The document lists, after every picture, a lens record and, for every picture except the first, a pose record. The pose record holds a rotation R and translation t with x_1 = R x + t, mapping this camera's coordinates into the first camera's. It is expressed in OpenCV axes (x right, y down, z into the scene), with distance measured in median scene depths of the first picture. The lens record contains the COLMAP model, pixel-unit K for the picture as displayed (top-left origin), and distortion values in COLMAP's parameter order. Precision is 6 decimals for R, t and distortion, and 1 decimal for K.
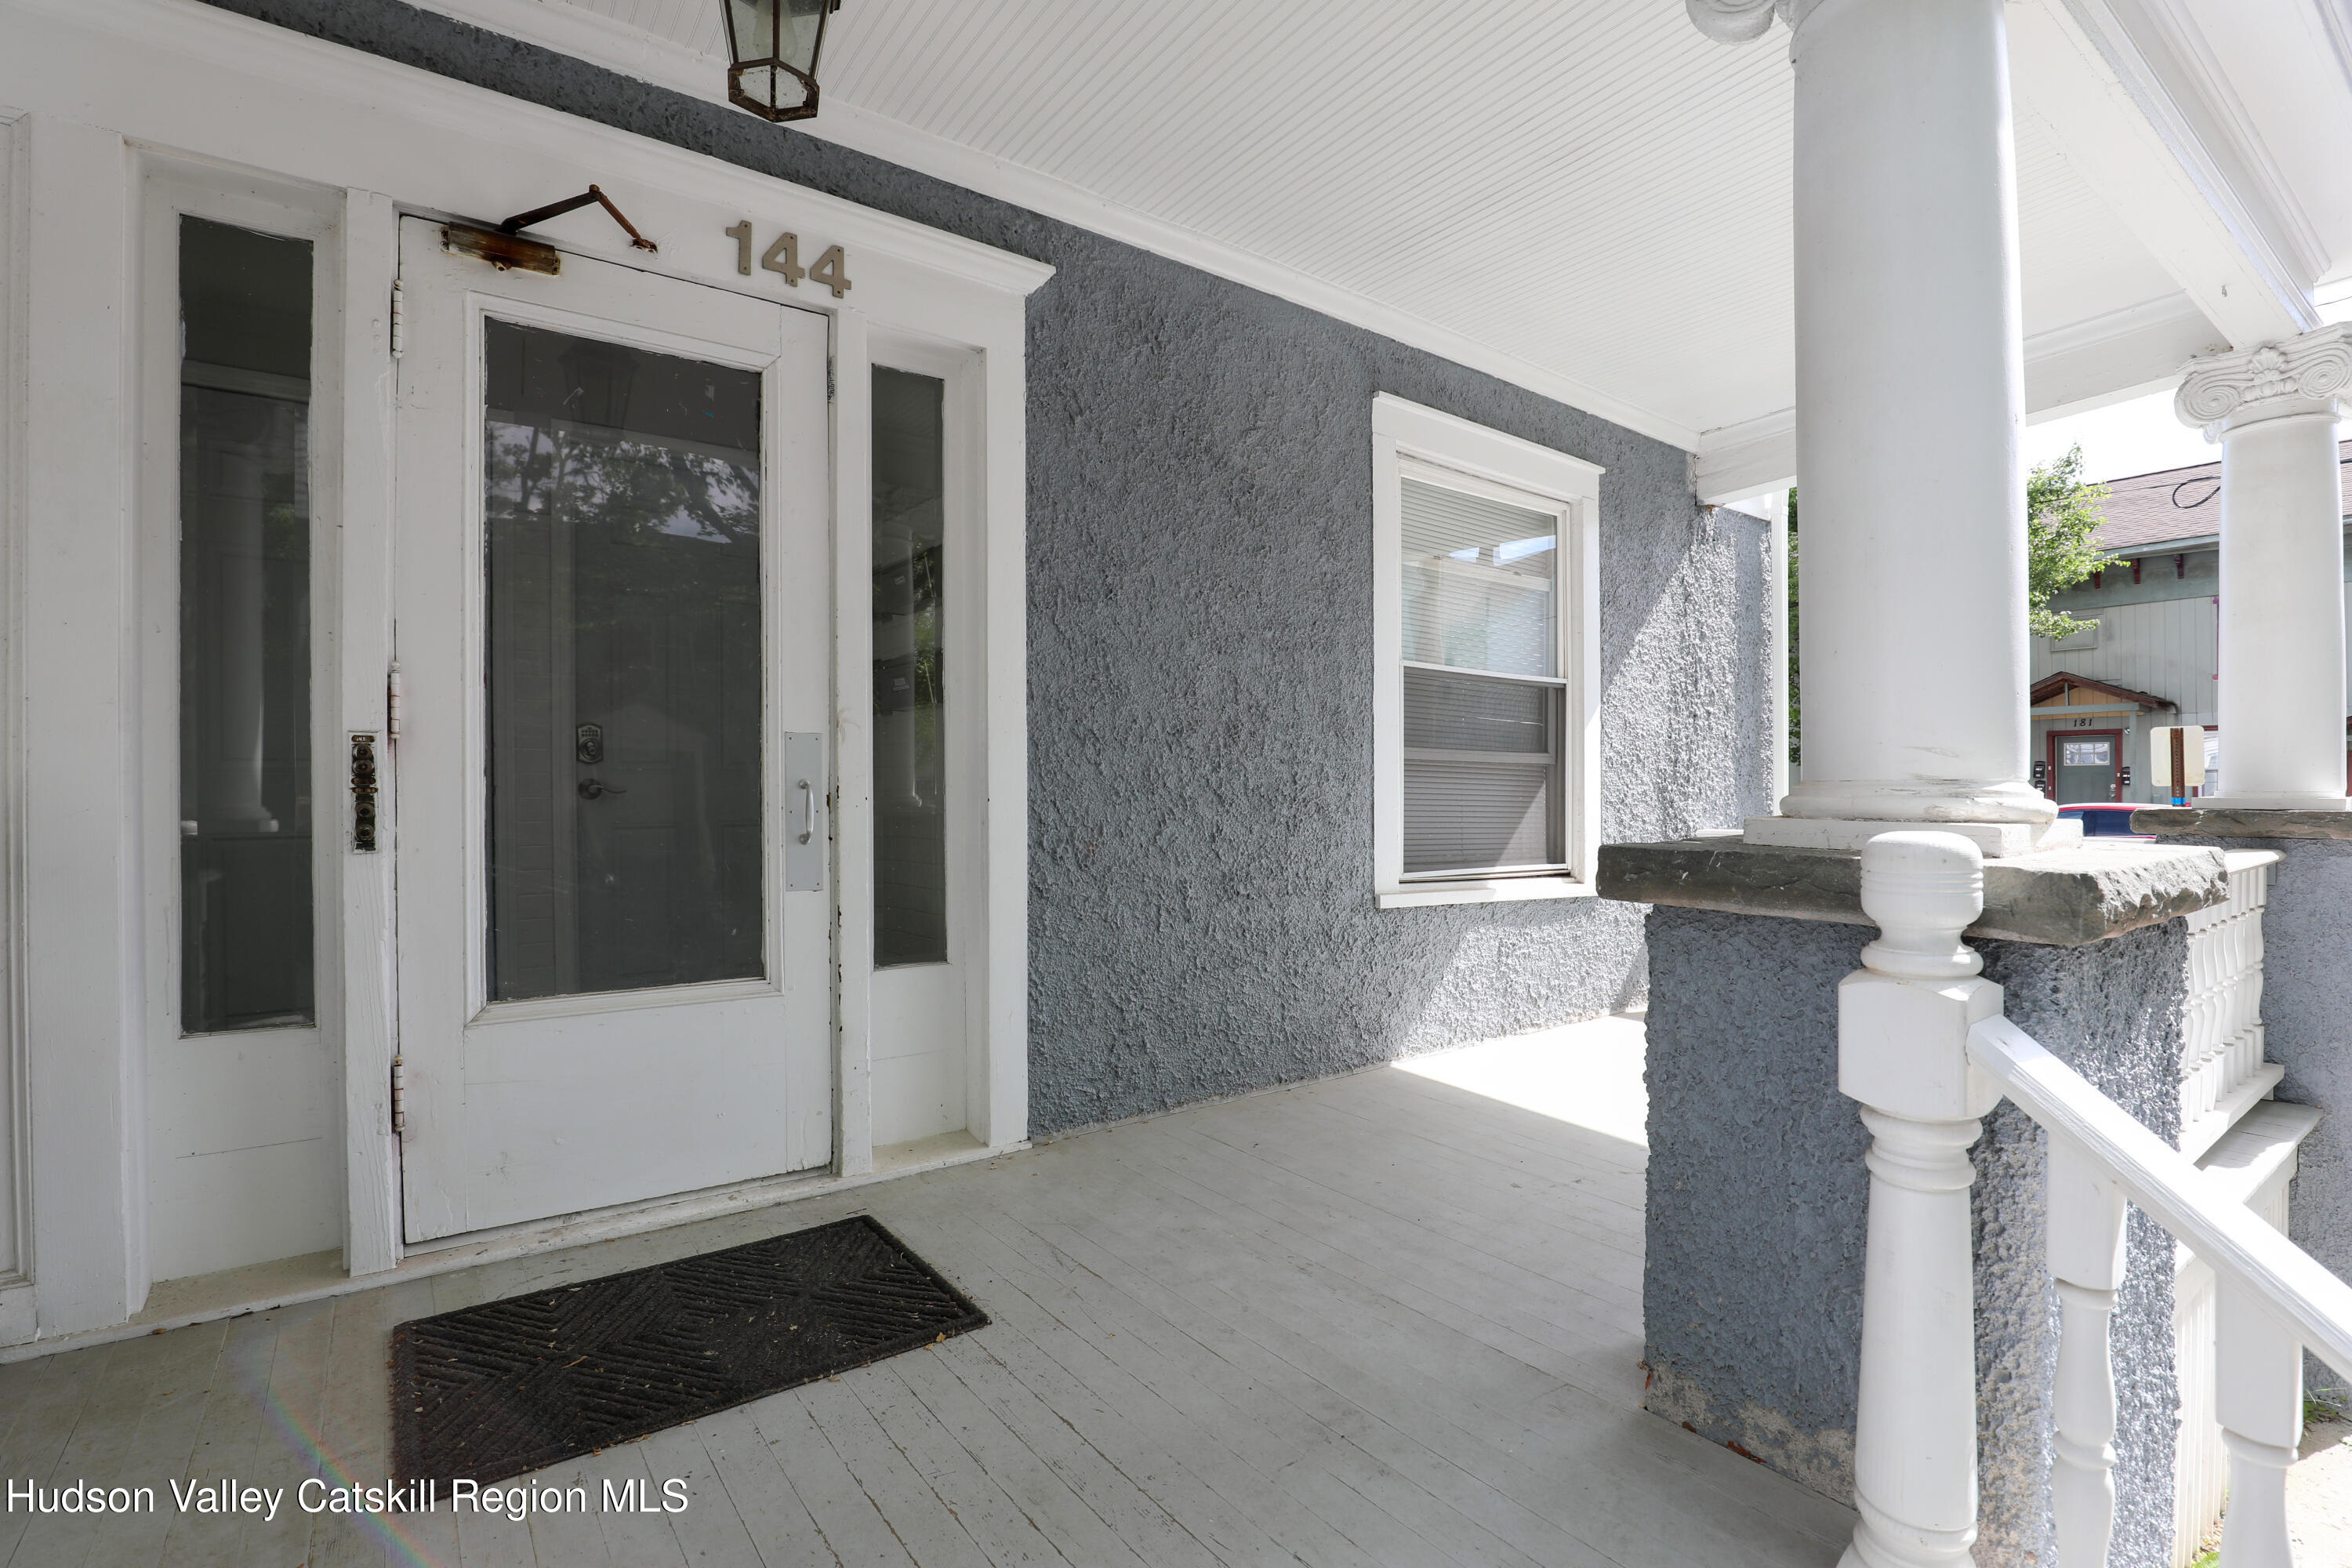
lens RADIAL K [[1079.6, 0, 1159.3], [0, 1079.6, 795.5], [0, 0, 1]] dist [-0.036875, 0.005135]
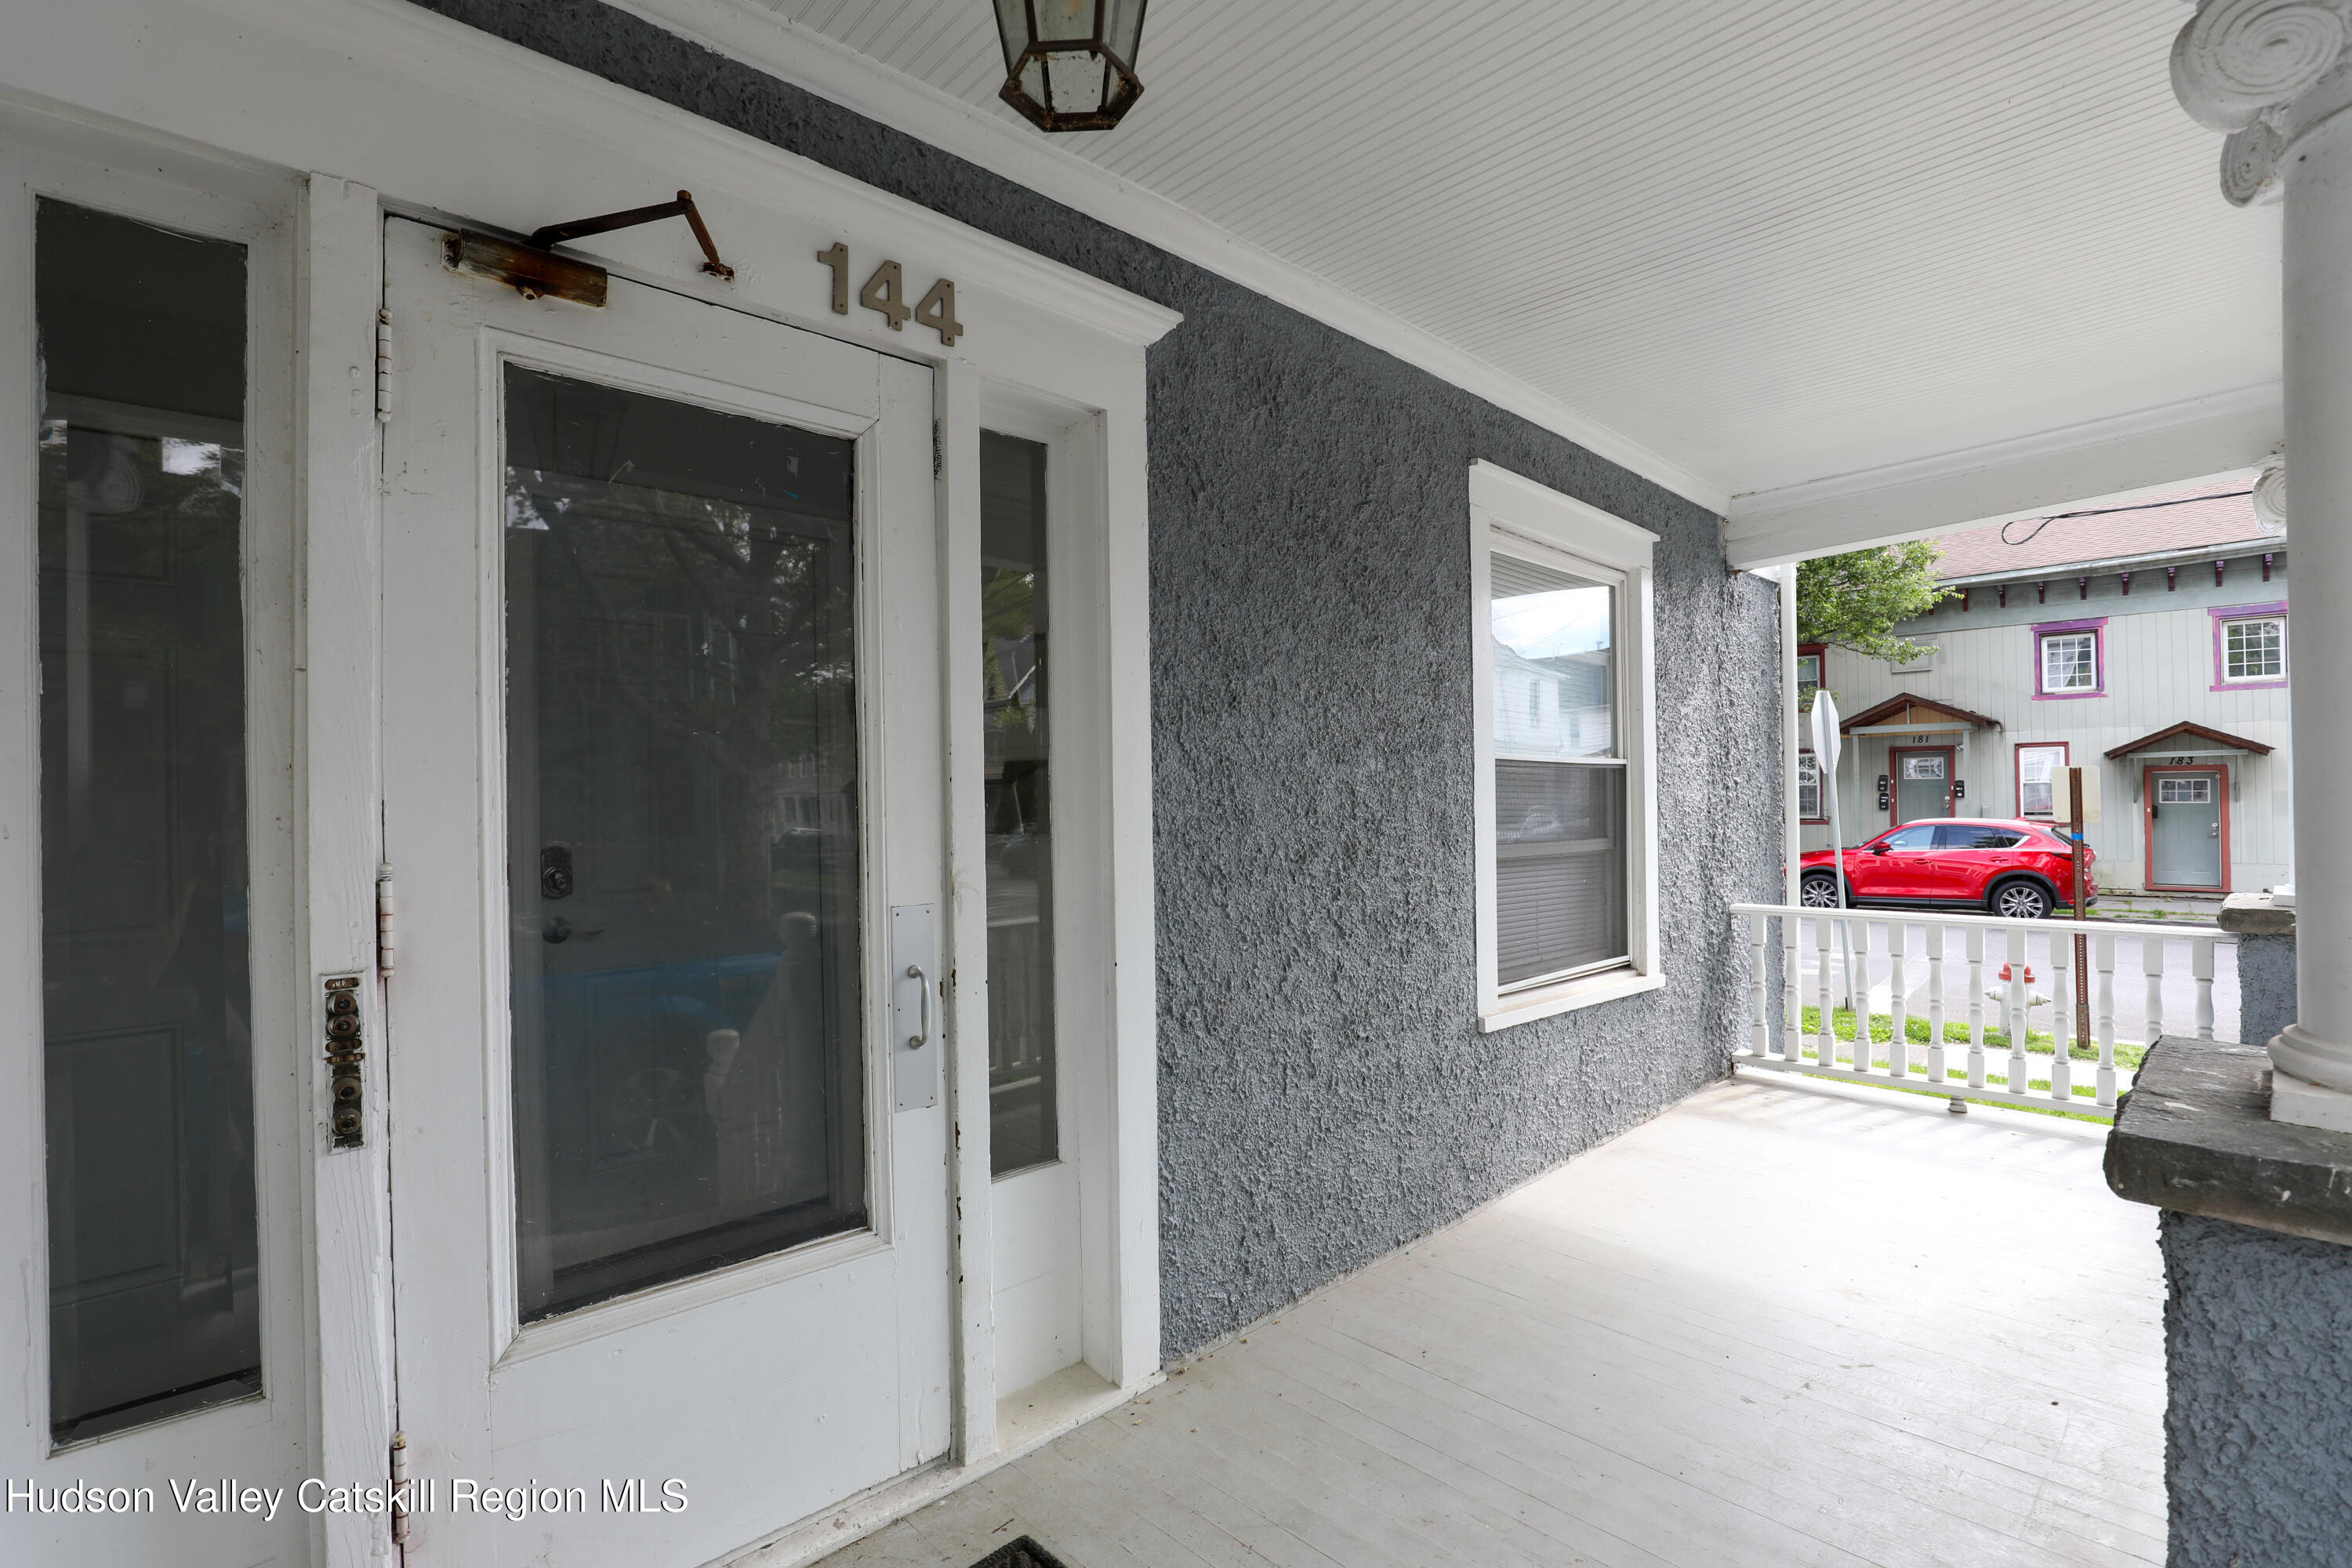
lens RADIAL K [[1079.6, 0, 1160.8], [0, 1079.6, 788.7], [0, 0, 1]] dist [-0.036875, 0.005135]
pose [[0.991319, -0.008565, 0.131203, -0.224383], [0.009689, 0.999922, -0.007927, -0.118634], [-0.131125, 0.009129, 0.991324, 0.180825]]
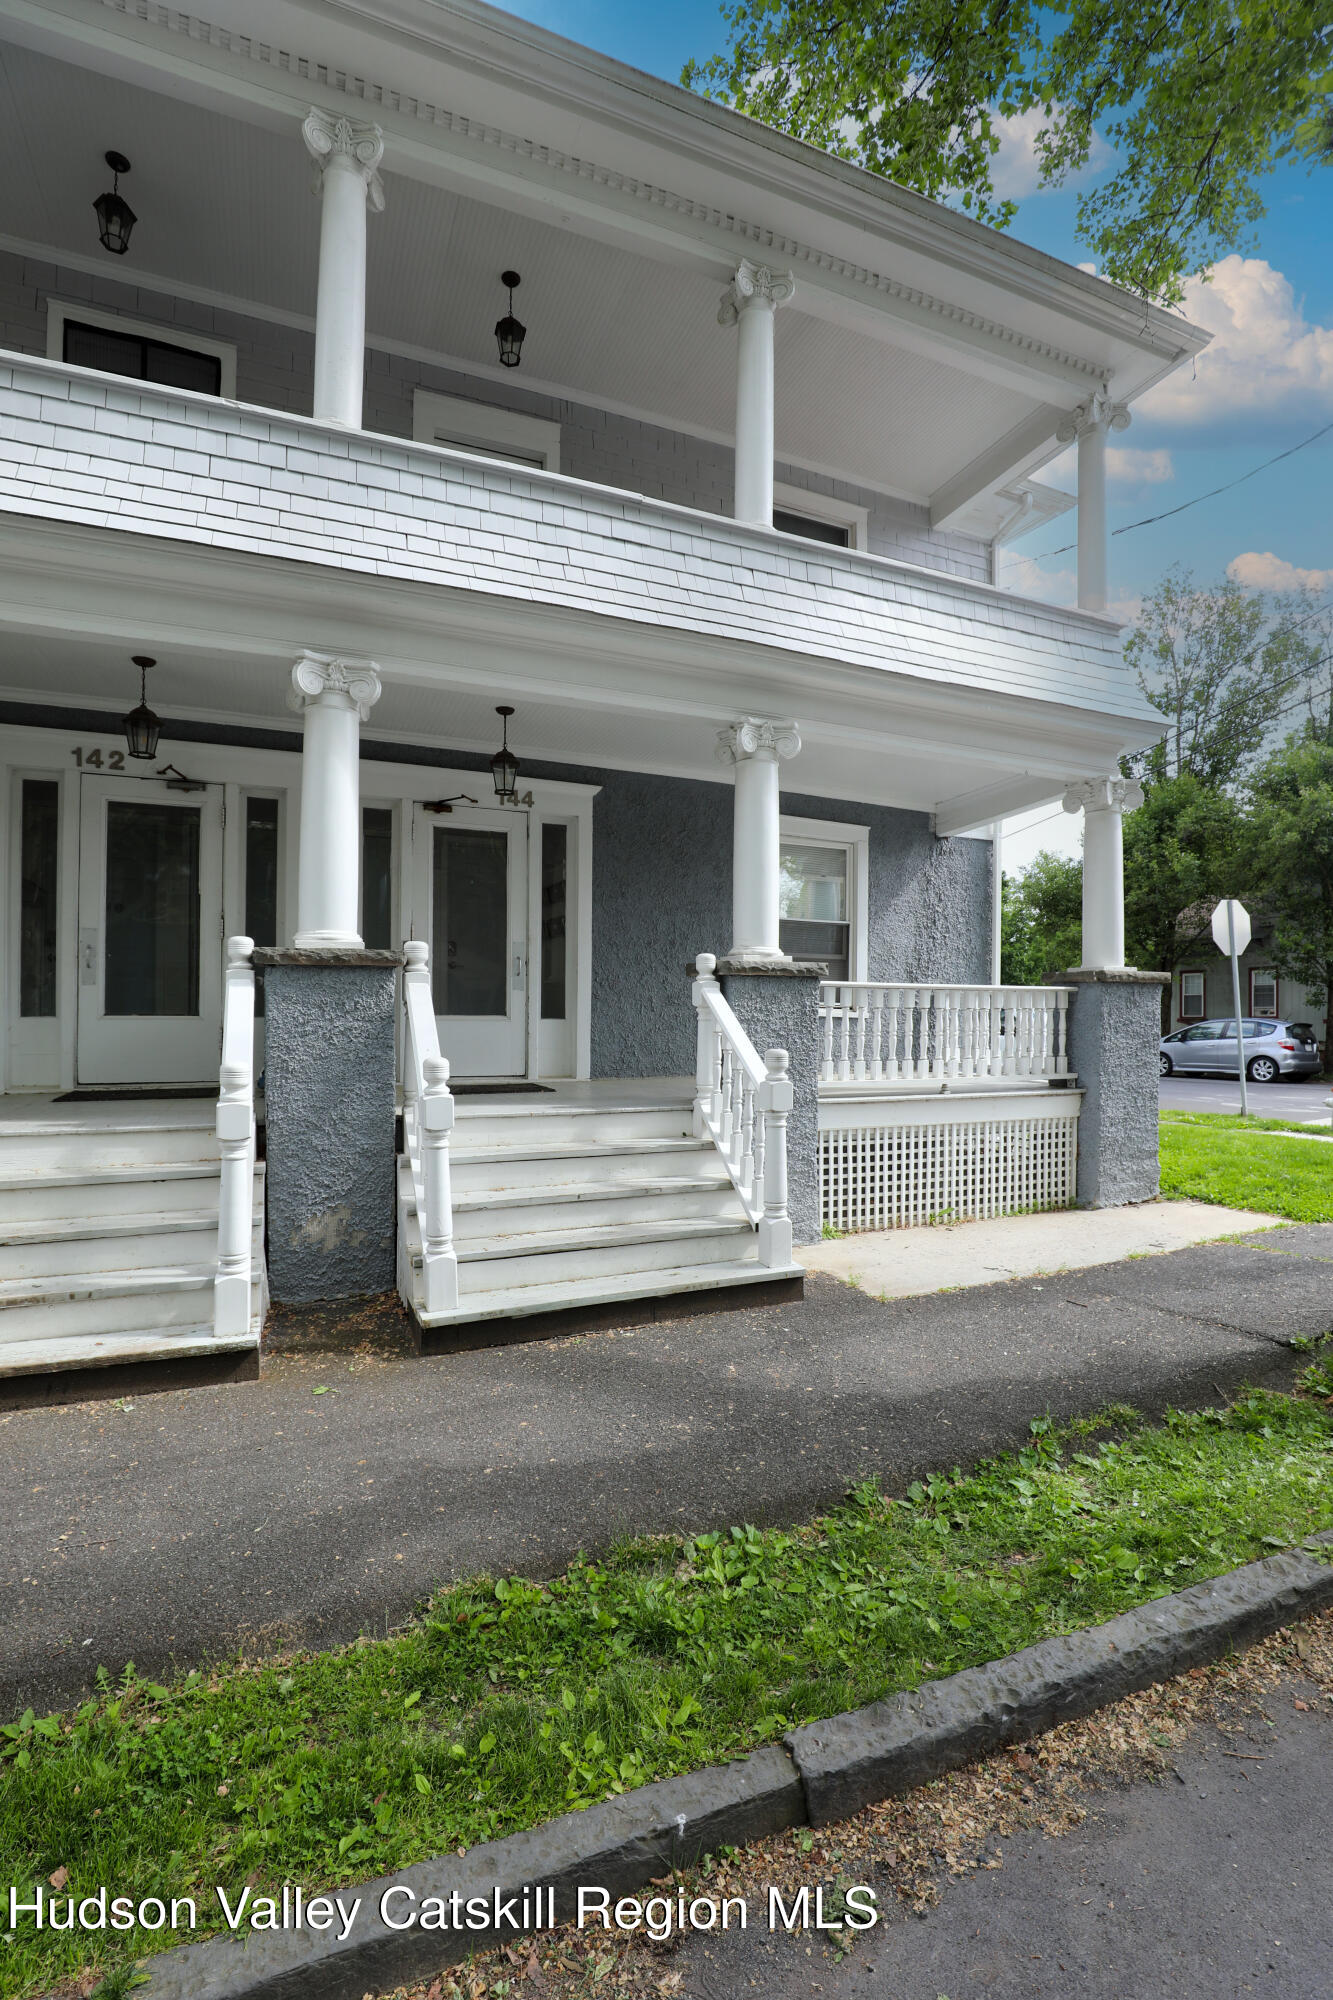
lens RADIAL K [[918.0, 0, 672.2], [0, 918.0, 1010.7], [0, 0, 1]] dist [-0.036875, 0.005135]
pose [[0.977268, 0.011075, -0.211717, 0.635956], [-0.012839, 0.999893, -0.006959, 0.144911], [0.211617, 0.009519, 0.977306, -1.437881]]
